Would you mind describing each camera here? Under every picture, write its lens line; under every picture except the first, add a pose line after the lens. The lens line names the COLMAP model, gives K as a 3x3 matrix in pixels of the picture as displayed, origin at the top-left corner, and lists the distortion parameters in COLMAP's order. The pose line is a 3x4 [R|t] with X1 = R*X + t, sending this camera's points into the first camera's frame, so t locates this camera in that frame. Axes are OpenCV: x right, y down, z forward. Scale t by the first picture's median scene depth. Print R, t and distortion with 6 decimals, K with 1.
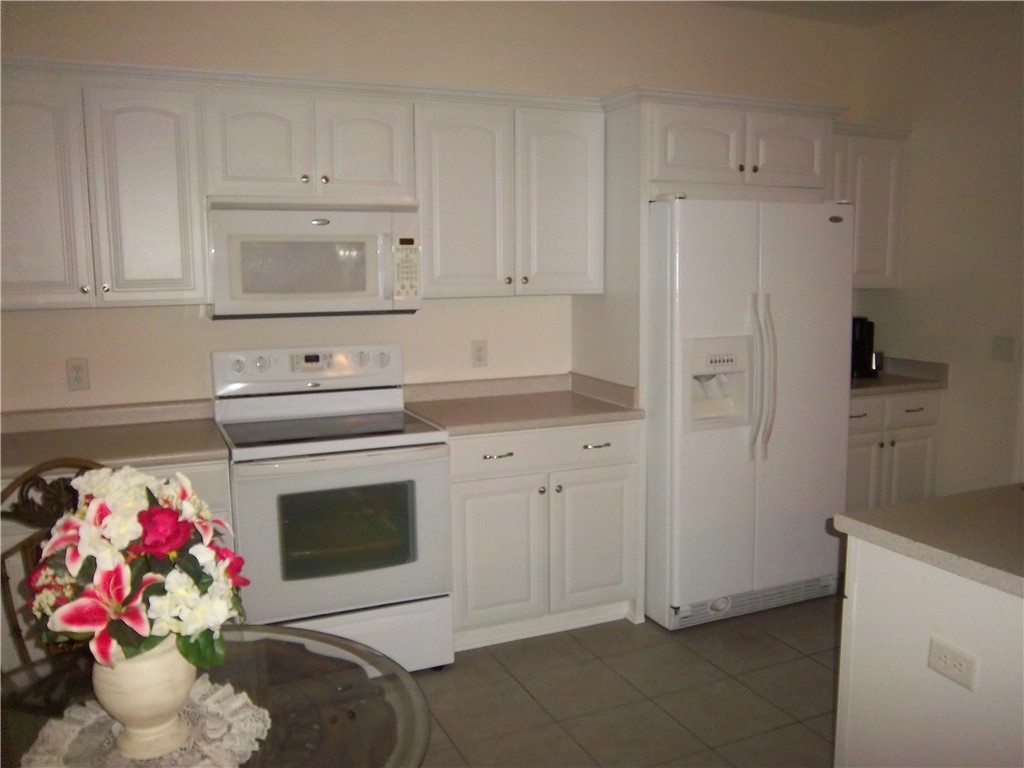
lens RADIAL K [[875.8, 0, 531.1], [0, 875.8, 381.7], [0, 0, 1]] dist [-0.107395, 0.089488]
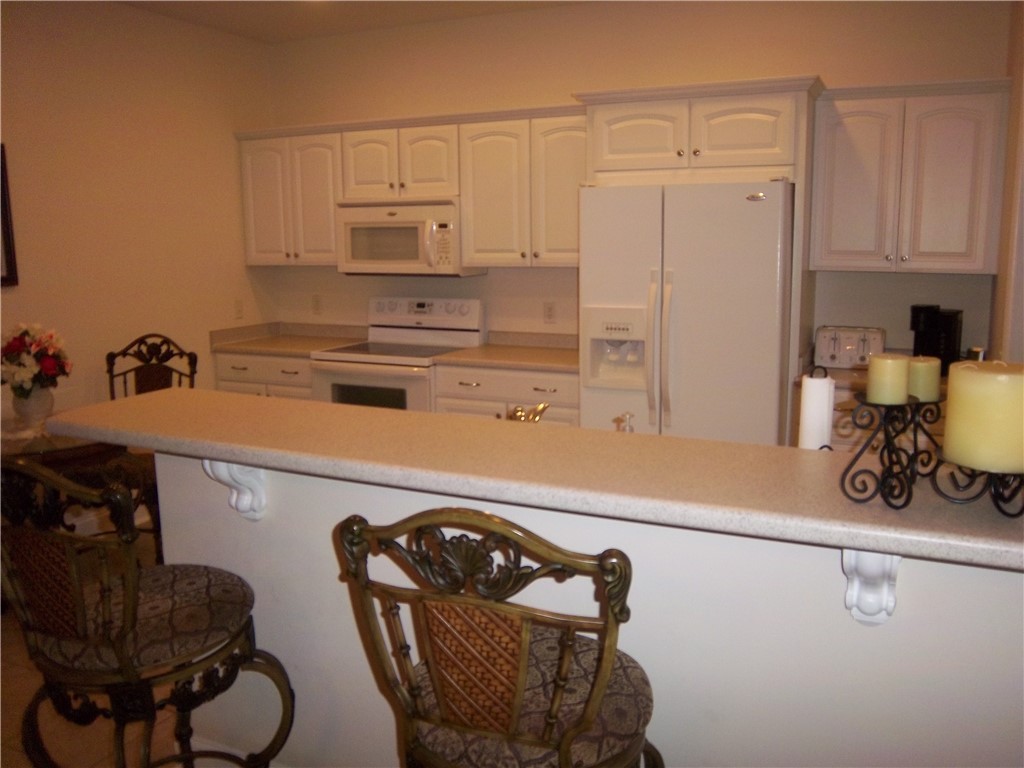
lens RADIAL K [[875.8, 0, 531.1], [0, 875.8, 381.7], [0, 0, 1]] dist [-0.107395, 0.089488]
pose [[0.659587, 0.125426, -0.741089, 1.032187], [-0.104084, 0.991721, 0.075206, -0.030553], [0.744387, 0.027530, 0.667181, 0.165117]]
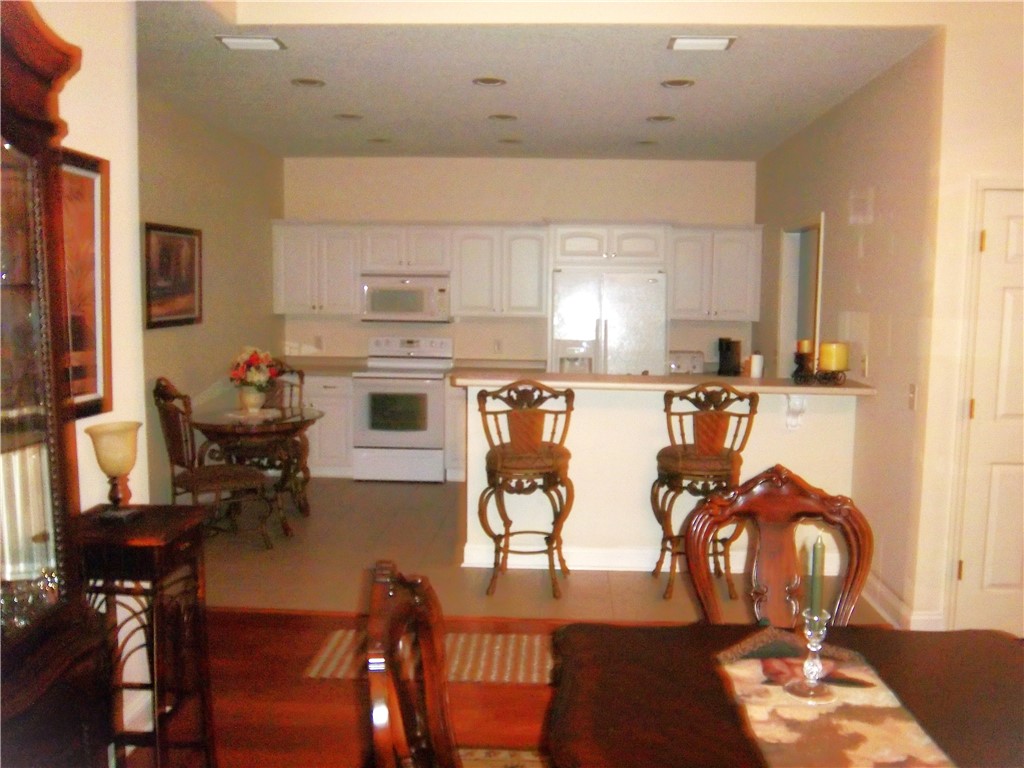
lens RADIAL K [[875.8, 0, 531.1], [0, 875.8, 381.7], [0, 0, 1]] dist [-0.107395, 0.089488]
pose [[0.890294, 0.068408, -0.450219, 1.084024], [-0.087128, 0.995977, -0.020959, 0.098686], [0.446974, 0.057886, 0.892672, -0.885597]]
